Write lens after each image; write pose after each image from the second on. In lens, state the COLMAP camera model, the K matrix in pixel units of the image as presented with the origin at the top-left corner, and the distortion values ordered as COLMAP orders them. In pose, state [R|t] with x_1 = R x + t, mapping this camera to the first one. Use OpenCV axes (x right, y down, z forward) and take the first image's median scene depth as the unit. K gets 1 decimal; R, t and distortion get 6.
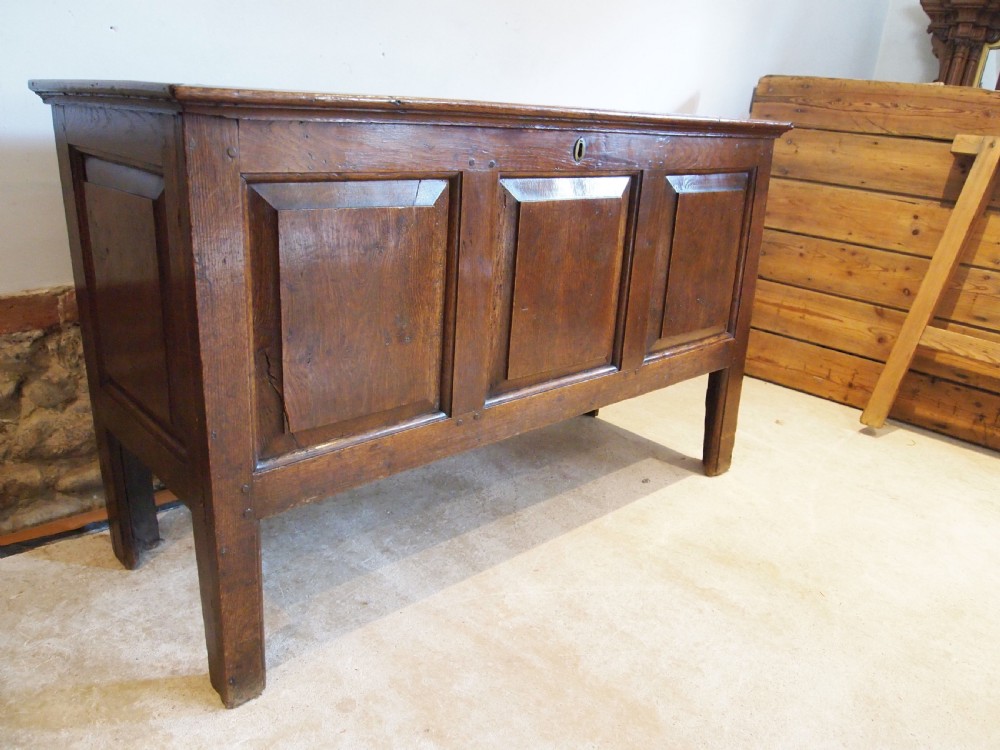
lens RADIAL K [[799.5, 0, 500.0], [0, 799.5, 375.0], [0, 0, 1]] dist [-0.051049, 0.004009]
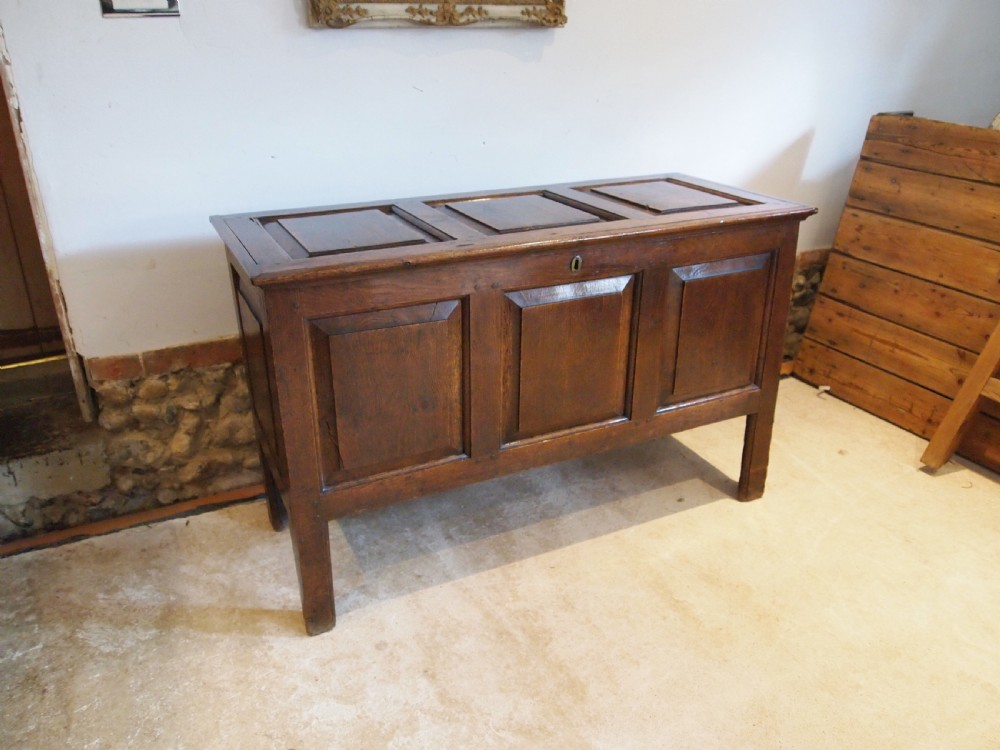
lens RADIAL K [[799.5, 0, 500.0], [0, 799.5, 375.0], [0, 0, 1]] dist [-0.051049, 0.004009]
pose [[0.953318, 0.068445, -0.294110, 0.312158], [-0.044869, 0.995269, 0.086179, -0.172250], [0.298617, -0.068960, 0.951878, -0.246238]]
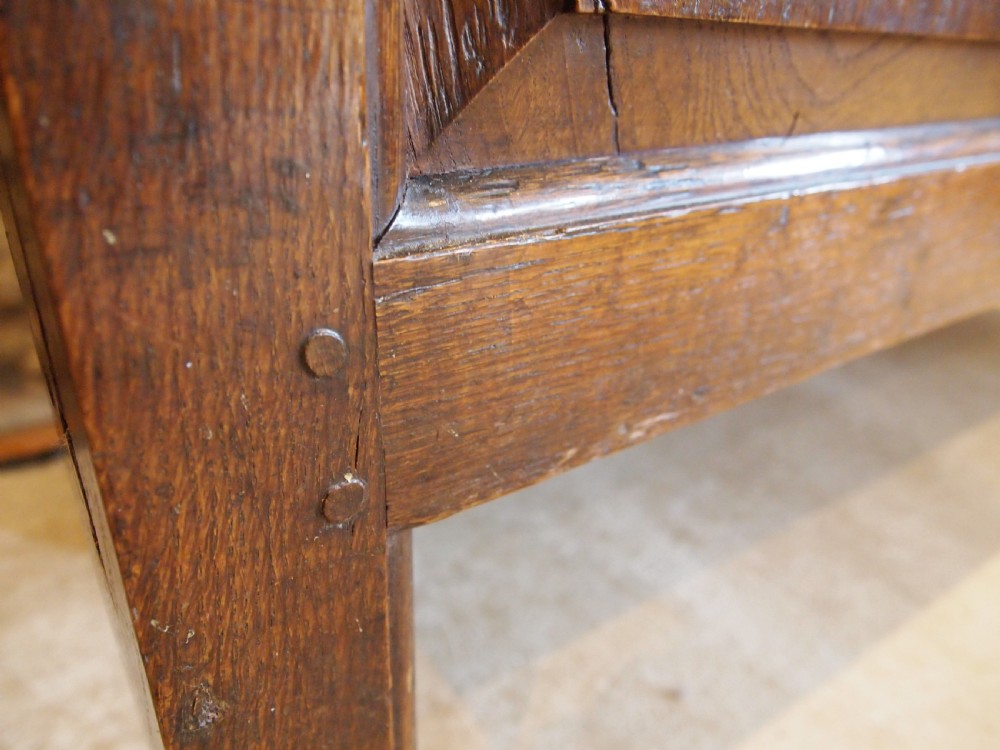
lens RADIAL K [[766.8, 0, 500.0], [0, 766.8, 375.0], [0, 0, 1]] dist [-0.040735, -0.000266]
pose [[0.986634, 0.037582, -0.158559, -0.172732], [-0.019975, 0.993596, 0.111209, 0.085729], [0.161723, -0.106556, 0.981066, 0.563922]]
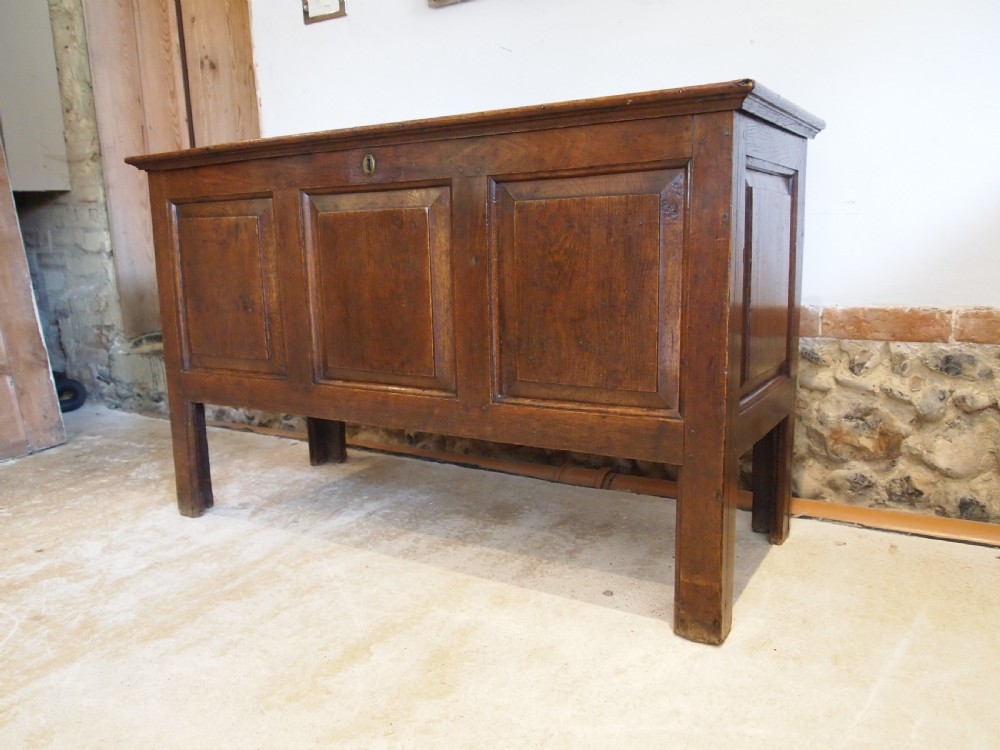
lens RADIAL K [[799.5, 0, 500.0], [0, 799.5, 375.0], [0, 0, 1]] dist [-0.051049, 0.004009]
pose [[0.259977, 0.111381, -0.959170, 1.006876], [-0.264600, 0.963521, 0.040168, -0.079814], [0.928654, 0.243353, 0.279965, 0.767203]]
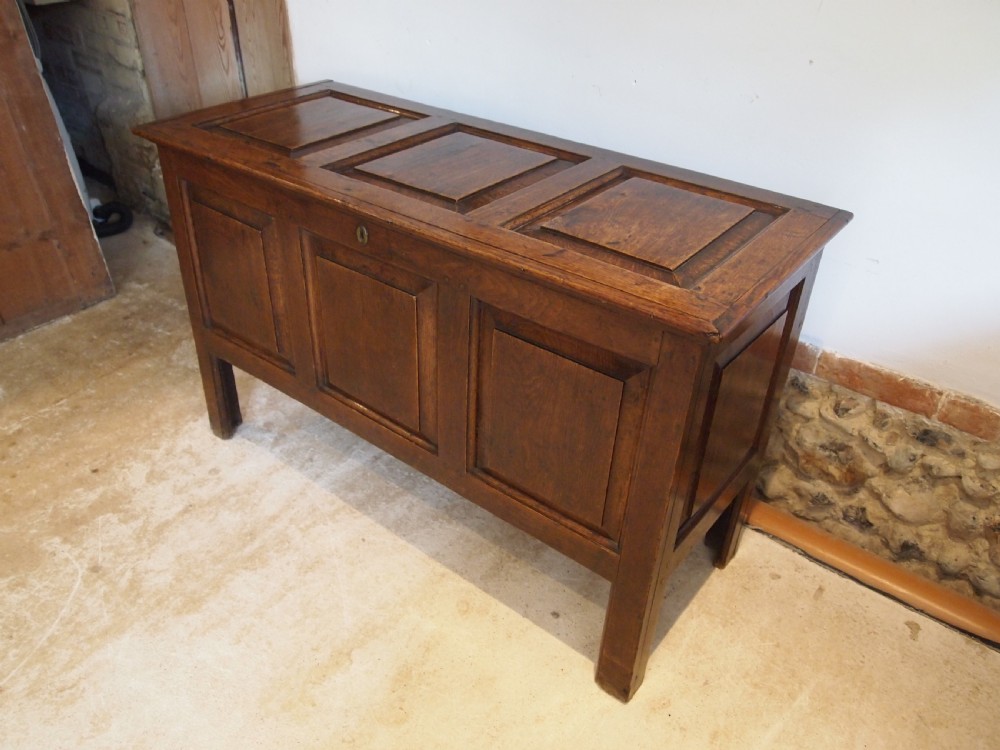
lens RADIAL K [[799.5, 0, 500.0], [0, 799.5, 375.0], [0, 0, 1]] dist [-0.051049, 0.004009]
pose [[0.152451, 0.506096, -0.848897, 0.937726], [-0.334044, 0.834773, 0.437686, -0.542750], [0.930147, 0.216843, 0.296321, 0.737391]]
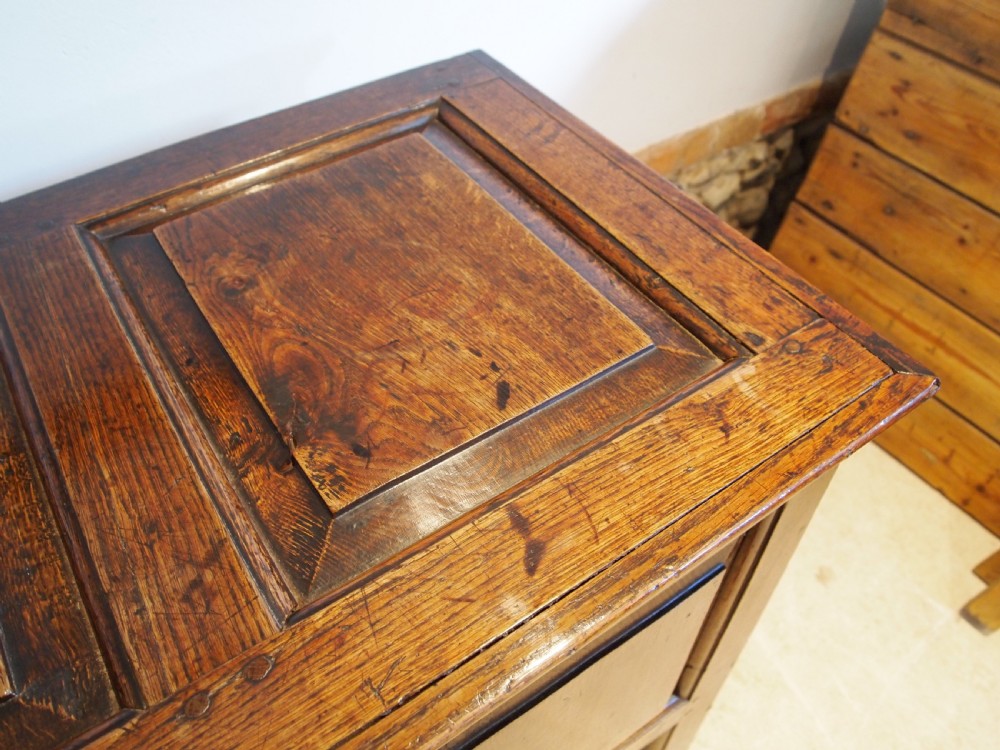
lens RADIAL K [[799.5, 0, 500.0], [0, 799.5, 375.0], [0, 0, 1]] dist [-0.051049, 0.004009]
pose [[0.986558, 0.087046, -0.138301, 0.266856], [-0.007822, 0.870506, 0.492096, -0.510967], [0.163226, -0.484399, 0.859485, 0.770557]]
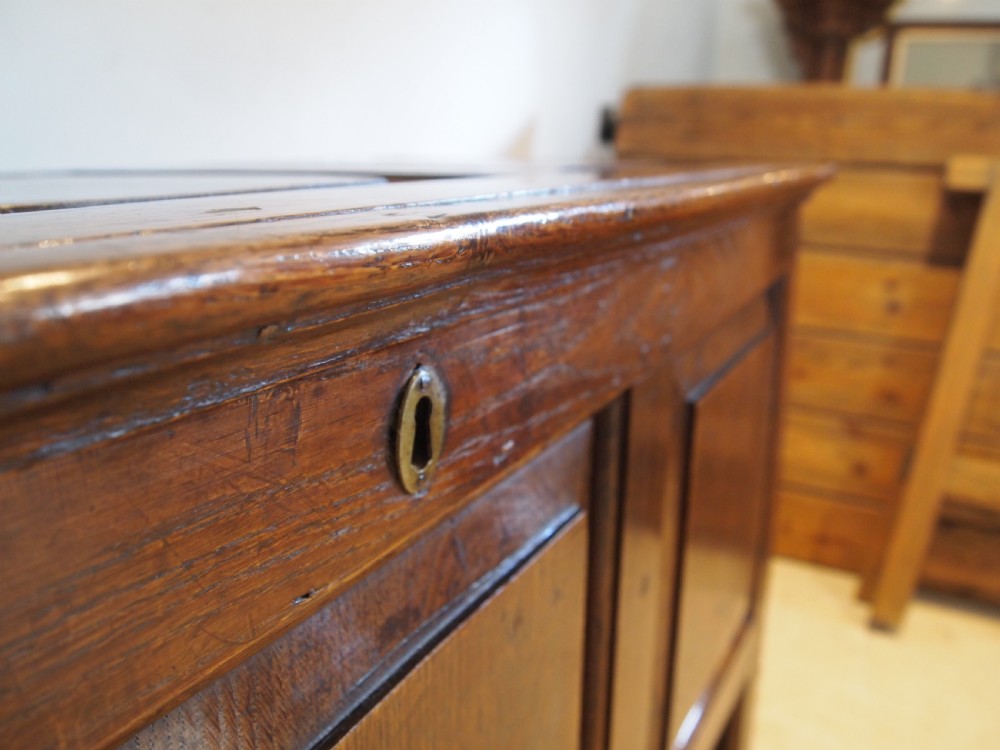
lens RADIAL K [[766.8, 0, 500.0], [0, 766.8, 375.0], [0, 0, 1]] dist [-0.040735, -0.000266]
pose [[0.959176, -0.129706, 0.251312, 0.062471], [0.136052, 0.990670, -0.007968, -0.240215], [-0.247934, 0.041834, 0.967873, 0.682155]]
